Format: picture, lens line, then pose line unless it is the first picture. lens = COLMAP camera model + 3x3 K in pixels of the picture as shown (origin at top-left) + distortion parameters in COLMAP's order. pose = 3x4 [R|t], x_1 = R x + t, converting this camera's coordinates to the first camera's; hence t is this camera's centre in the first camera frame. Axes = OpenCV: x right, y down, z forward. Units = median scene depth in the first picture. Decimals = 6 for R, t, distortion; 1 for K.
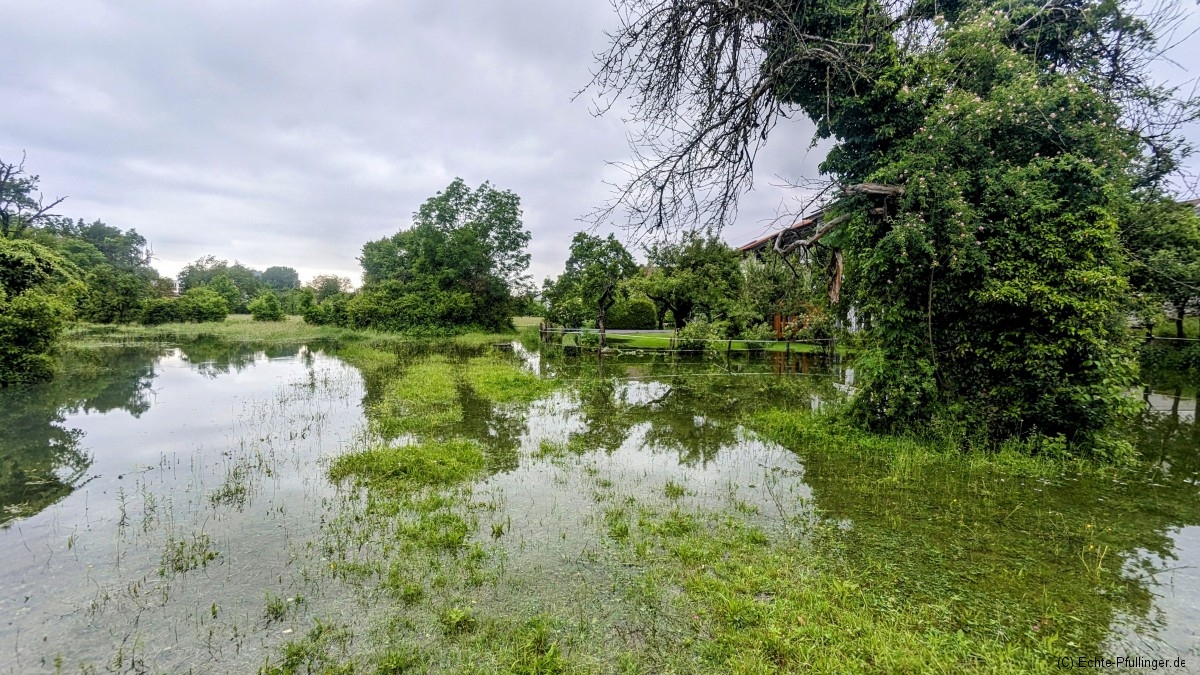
lens RADIAL K [[565.6, 0, 602.6], [0, 565.6, 338.9], [0, 0, 1]] dist [-0.002584, 0.002588]
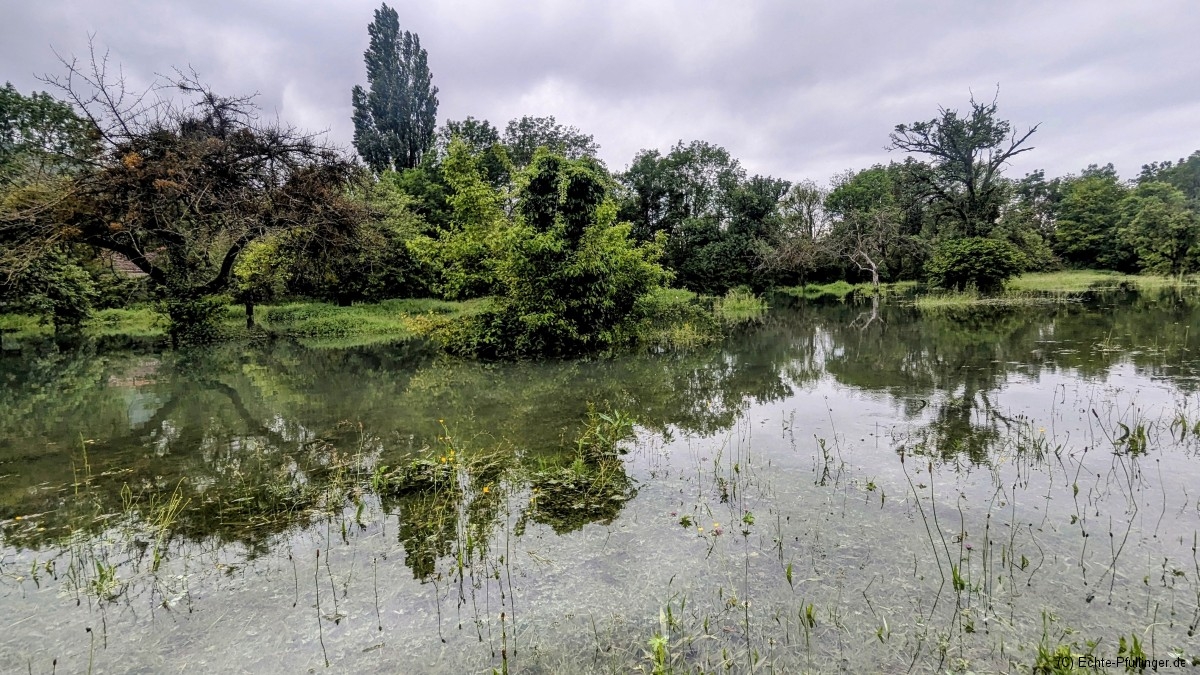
lens RADIAL K [[565.6, 0, 600.1], [0, 565.6, 341.7], [0, 0, 1]] dist [-0.002584, 0.002588]
pose [[0.003104, 0.080101, -0.996782, -0.075946], [0.001371, 0.996785, 0.080106, 0.001290], [0.999994, -0.001615, 0.002984, 0.281116]]
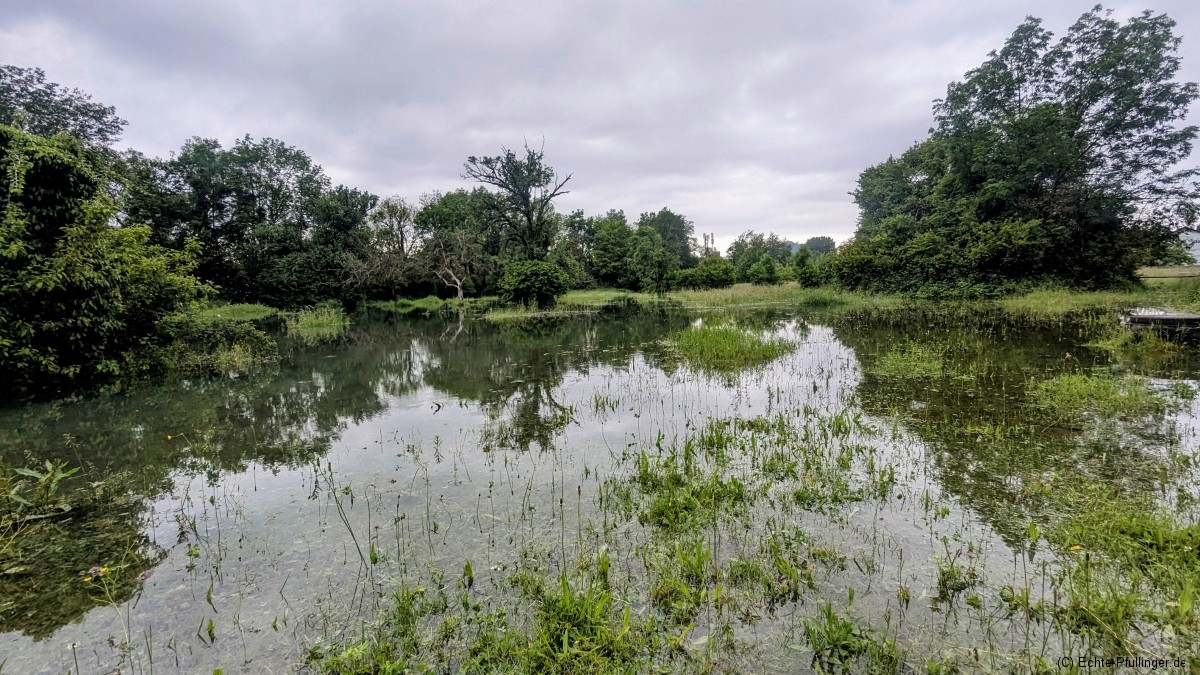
lens RADIAL K [[565.6, 0, 598.5], [0, 565.6, 339.5], [0, 0, 1]] dist [-0.002584, 0.002588]
pose [[0.628251, 0.035999, -0.777178, -0.067175], [0.011776, 0.998375, 0.055764, 0.000748], [0.777922, -0.044186, 0.626806, 0.290762]]
